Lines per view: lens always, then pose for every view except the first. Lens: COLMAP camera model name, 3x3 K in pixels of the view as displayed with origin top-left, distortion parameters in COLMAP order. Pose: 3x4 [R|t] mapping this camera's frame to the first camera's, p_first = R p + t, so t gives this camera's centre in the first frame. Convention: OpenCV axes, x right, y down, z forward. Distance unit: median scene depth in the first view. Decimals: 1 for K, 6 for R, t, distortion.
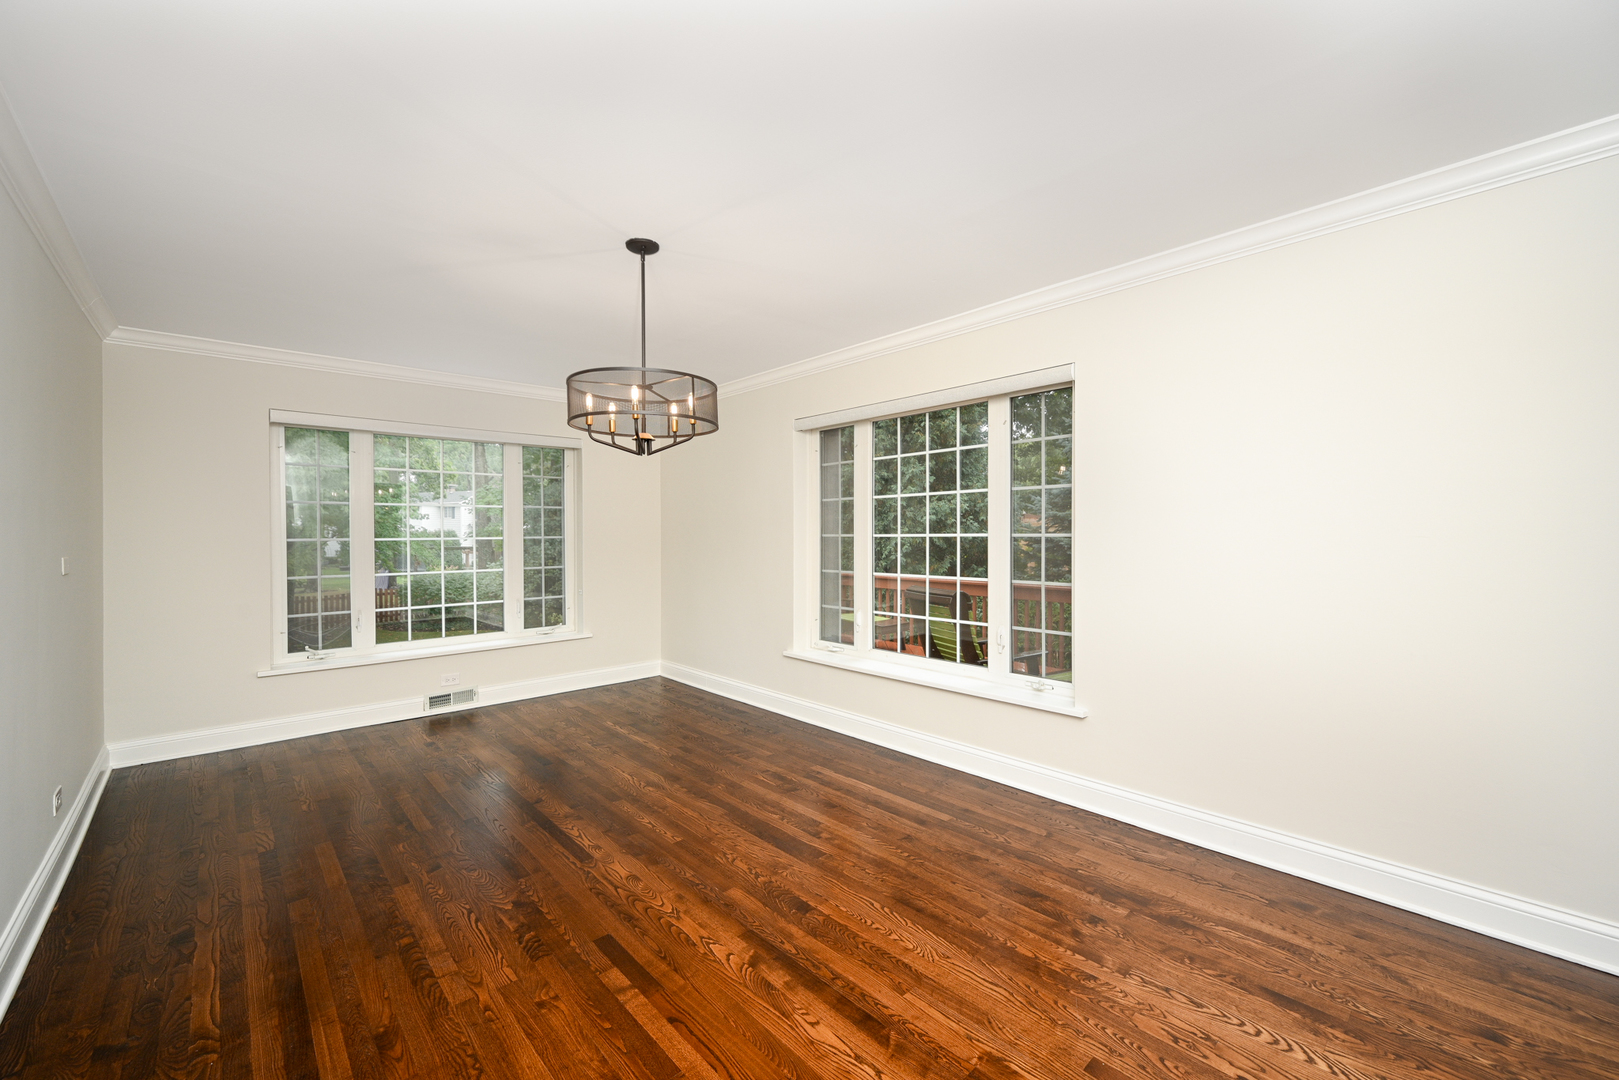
lens RADIAL K [[645.4, 0, 805.3], [0, 645.4, 538.0], [0, 0, 1]] dist [0.002860, 0.000192]
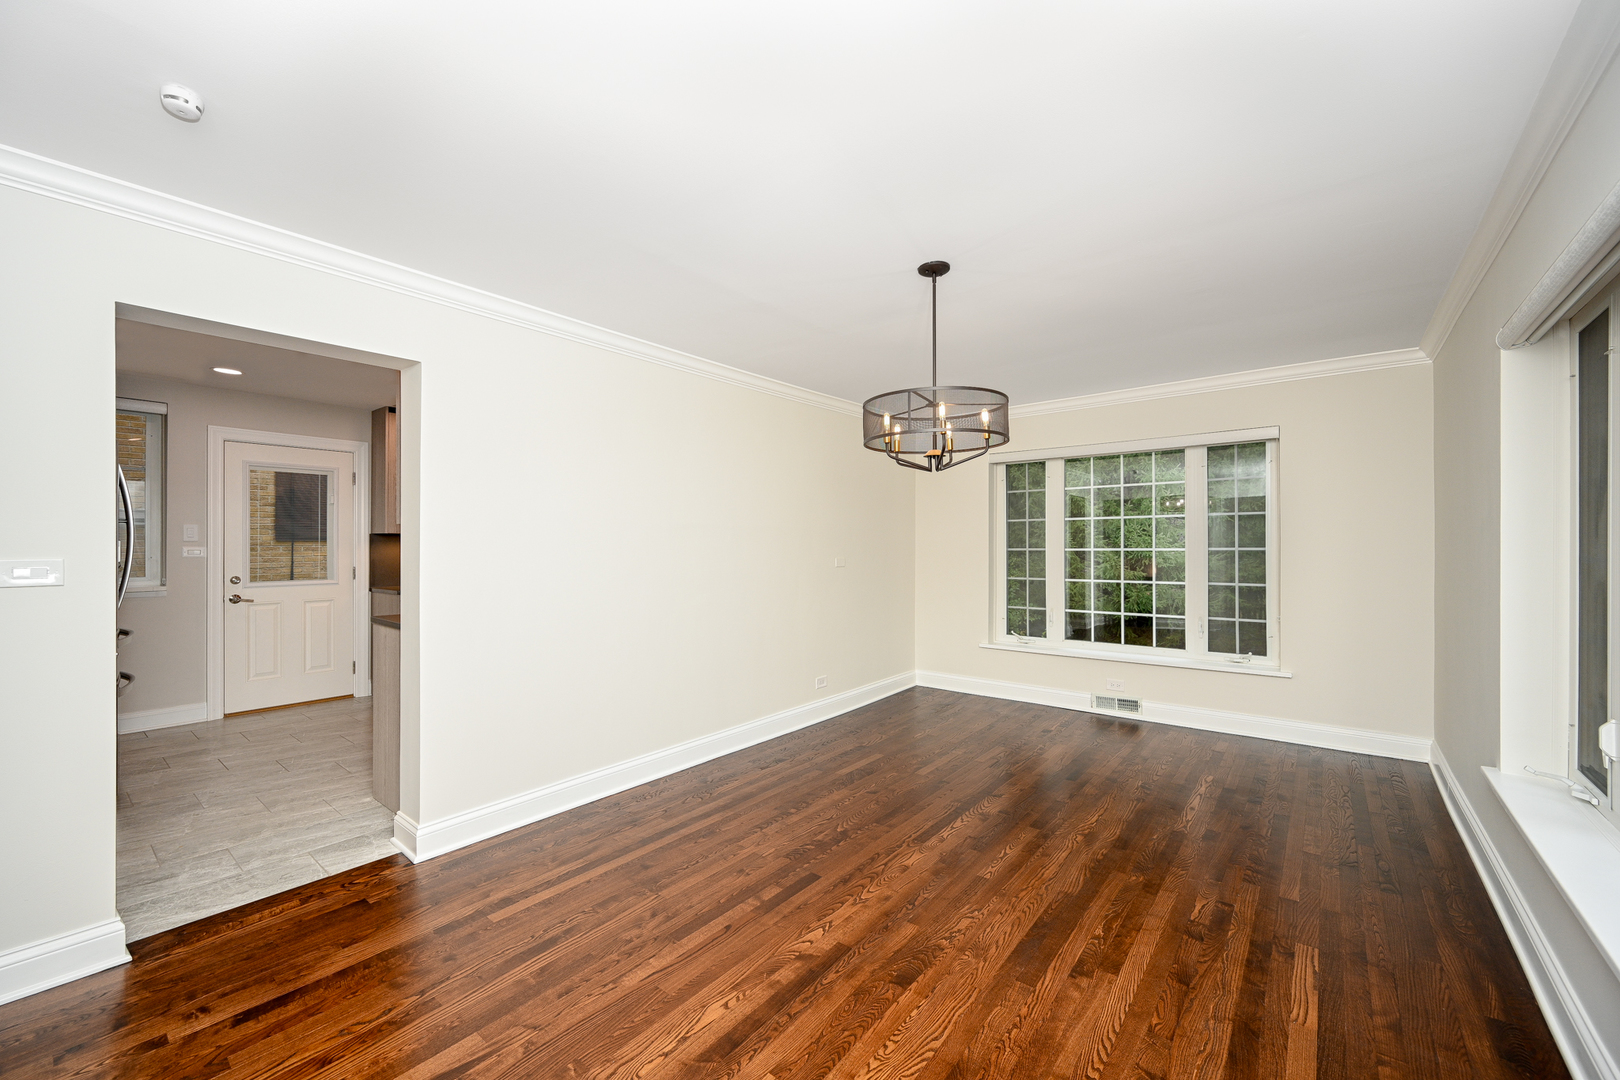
lens RADIAL K [[645.8, 0, 811.4], [0, 645.8, 536.1], [0, 0, 1]] dist [0.002860, 0.000192]
pose [[0.147591, -0.010660, -0.988991, 0.707300], [-0.004297, 0.999926, -0.011419, -0.011234], [0.989039, 0.005935, 0.147534, 0.624948]]
